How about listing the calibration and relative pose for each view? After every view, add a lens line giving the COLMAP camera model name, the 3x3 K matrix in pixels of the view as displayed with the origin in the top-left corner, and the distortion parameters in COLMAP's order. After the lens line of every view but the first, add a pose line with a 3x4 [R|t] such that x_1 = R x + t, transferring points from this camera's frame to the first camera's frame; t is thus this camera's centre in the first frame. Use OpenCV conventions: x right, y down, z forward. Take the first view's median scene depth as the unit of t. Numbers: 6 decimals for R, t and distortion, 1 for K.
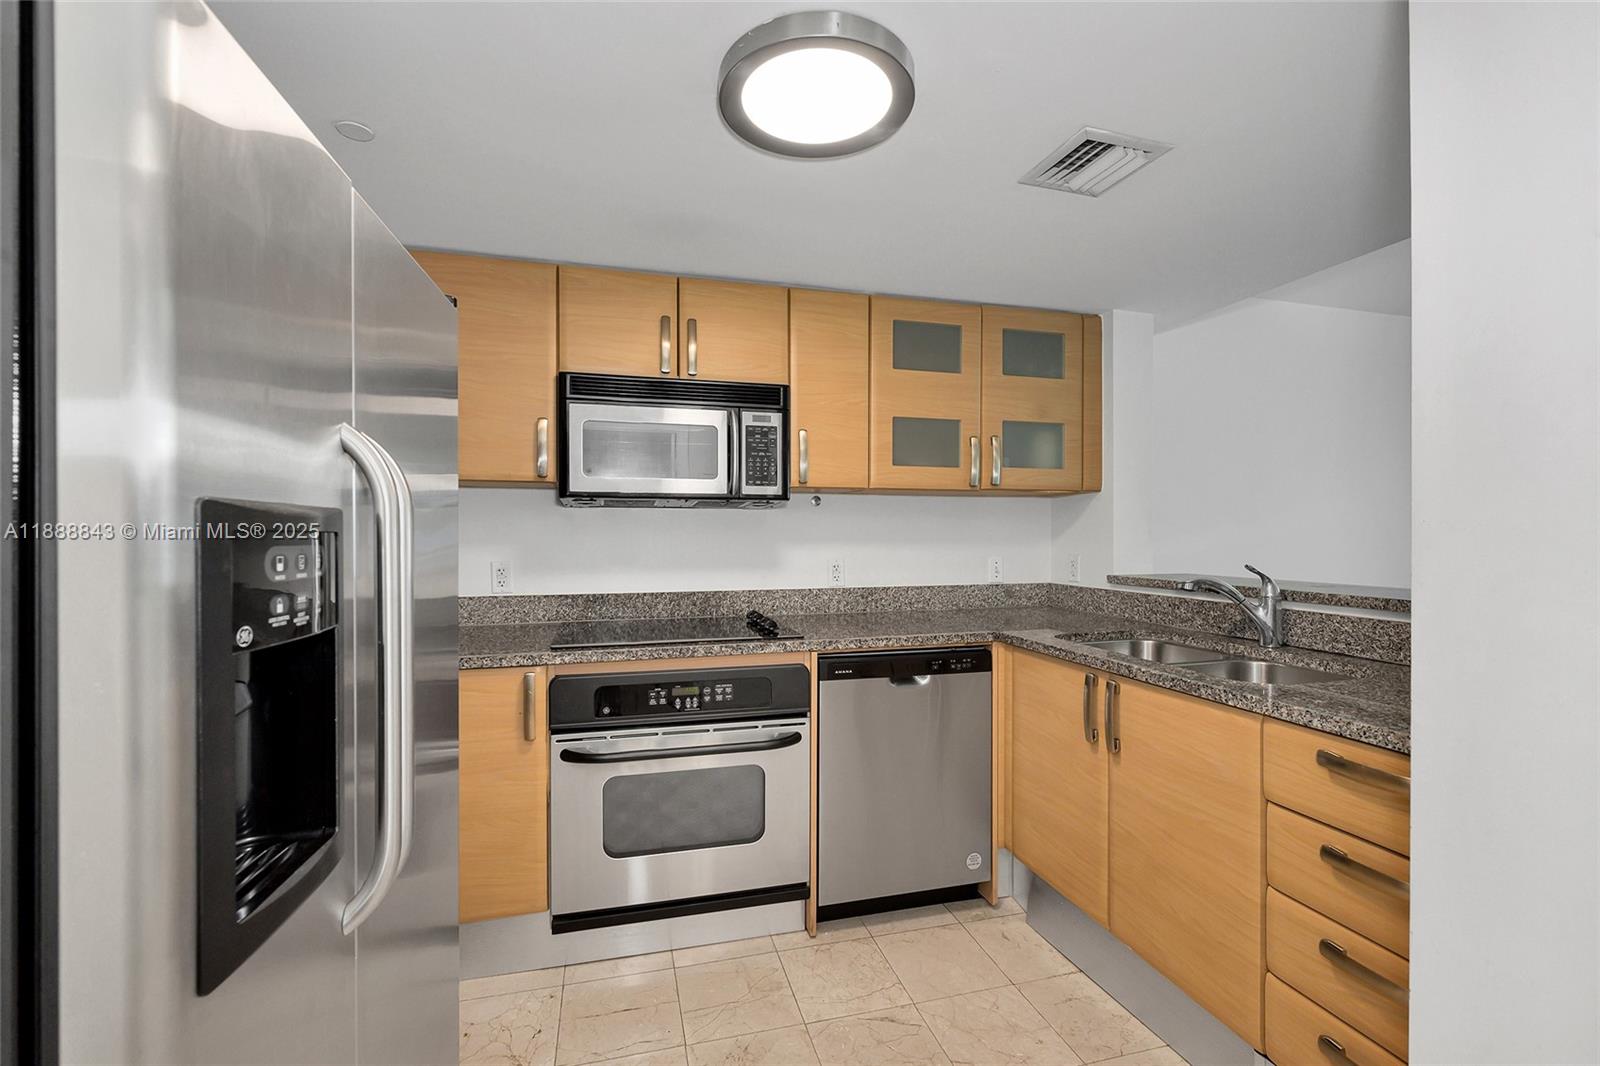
lens RADIAL K [[698.9, 0, 800.0], [0, 698.9, 533.0], [0, 0, 1]] dist [-0.000986, -0.000211]
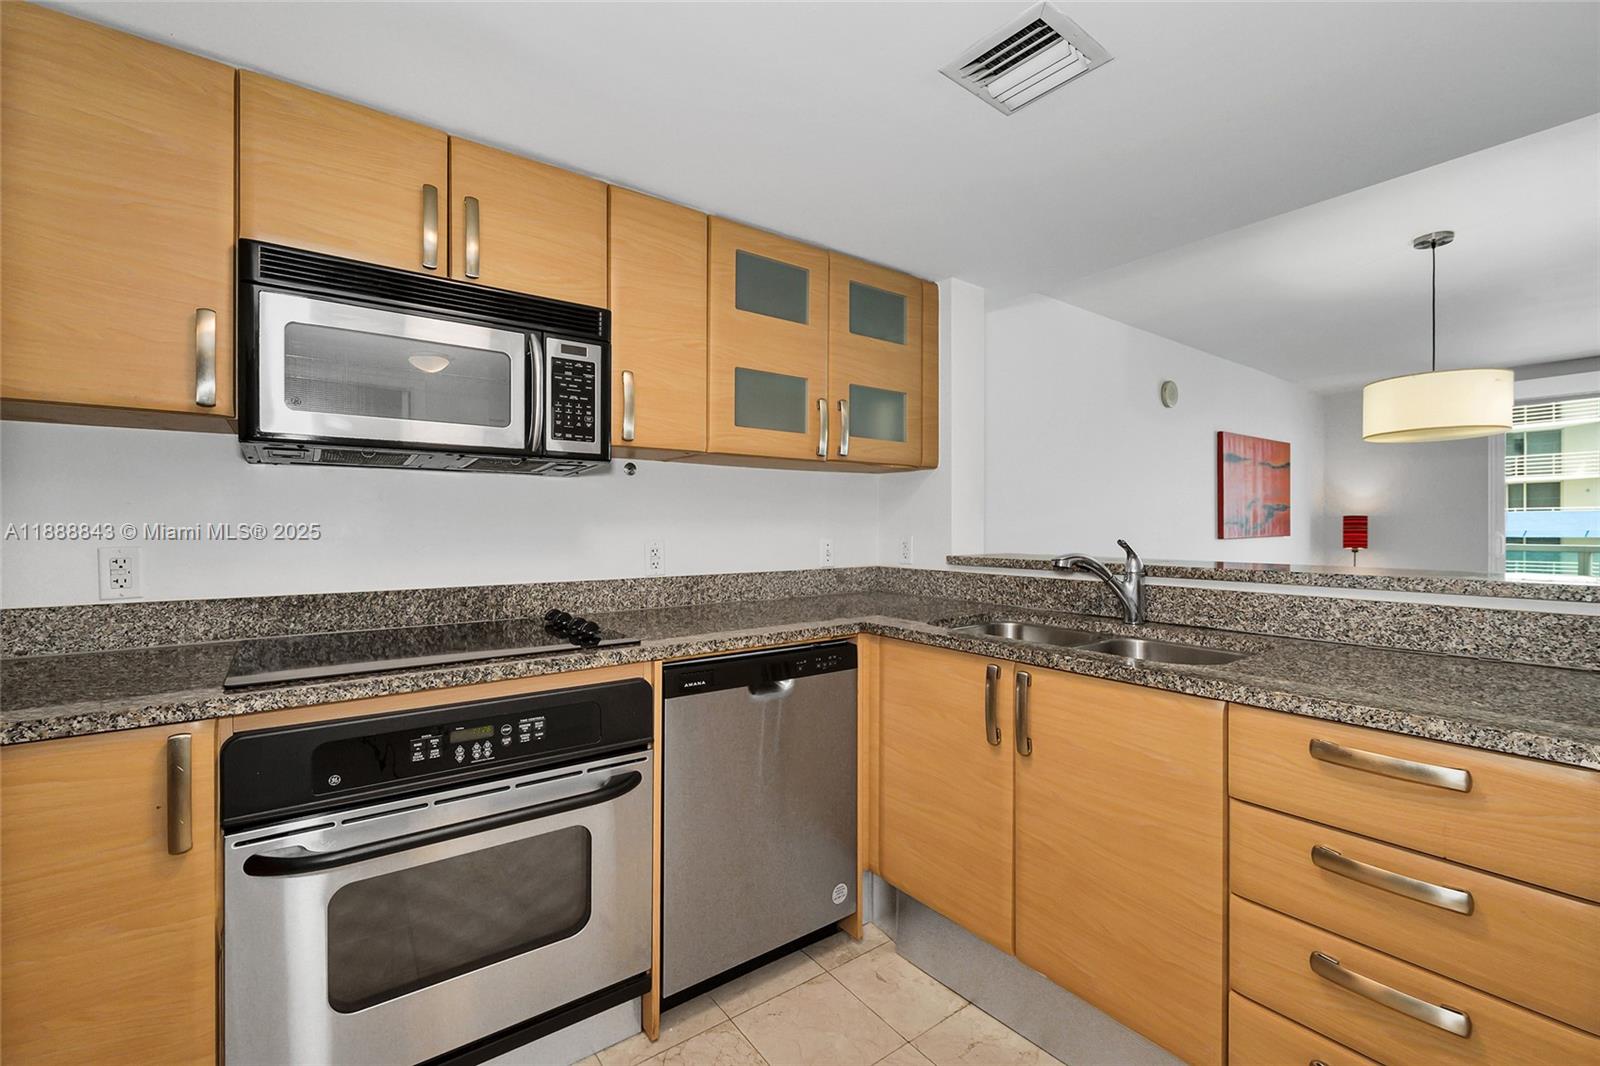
lens RADIAL K [[683.8, 0, 801.8], [0, 683.8, 525.3], [0, 0, 1]] dist [-0.001478, 0.000281]
pose [[0.930761, 0.001330, 0.365625, -0.098839], [-0.000928, 0.999999, -0.001275, 0.023940], [-0.365626, 0.000848, 0.930761, 0.246530]]
